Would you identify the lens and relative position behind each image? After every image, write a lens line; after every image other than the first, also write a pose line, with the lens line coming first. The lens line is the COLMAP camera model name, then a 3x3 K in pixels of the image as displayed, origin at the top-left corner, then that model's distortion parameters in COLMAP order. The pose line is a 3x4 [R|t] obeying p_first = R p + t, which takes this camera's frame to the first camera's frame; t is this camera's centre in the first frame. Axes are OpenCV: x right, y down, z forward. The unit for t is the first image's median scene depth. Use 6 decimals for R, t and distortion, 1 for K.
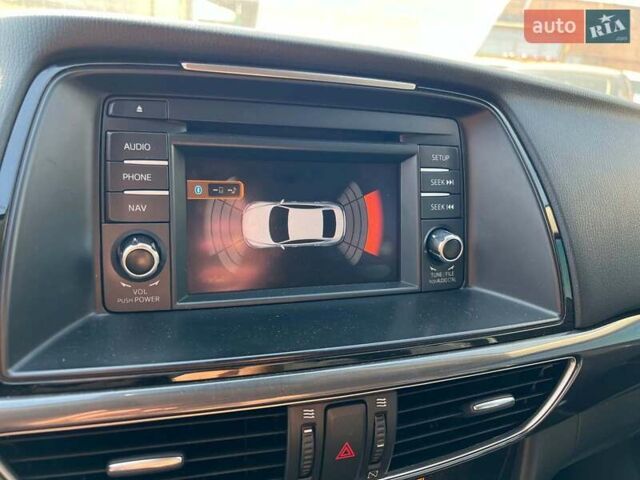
lens RADIAL K [[493.3, 0, 317.2], [0, 493.3, 235.7], [0, 0, 1]] dist [0.034087, -0.036977]
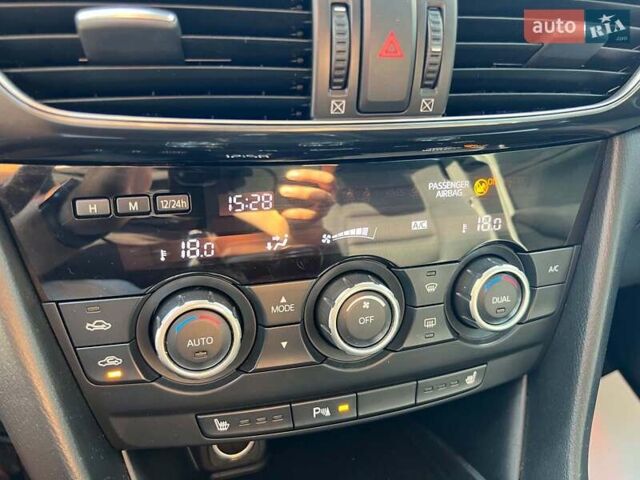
lens RADIAL K [[493.3, 0, 319.2], [0, 493.3, 235.4], [0, 0, 1]] dist [0.034087, -0.036977]
pose [[0.996981, -0.040829, -0.066045, -0.010738], [0.045398, 0.996568, 0.069225, 0.537553], [0.062992, -0.072015, 0.995412, 0.170662]]
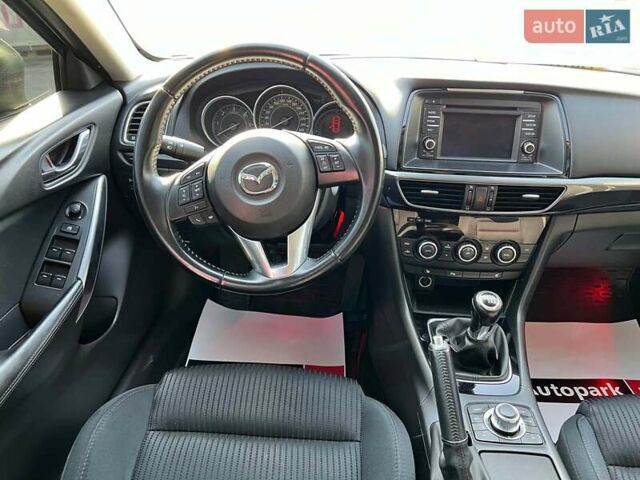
lens RADIAL K [[493.3, 0, 318.2], [0, 493.3, 238.6], [0, 0, 1]] dist [0.034087, -0.036977]
pose [[0.923883, 0.137313, -0.357191, 0.246675], [-0.065347, 0.976306, 0.206293, 0.024056], [0.377055, -0.167249, 0.910965, -2.388999]]
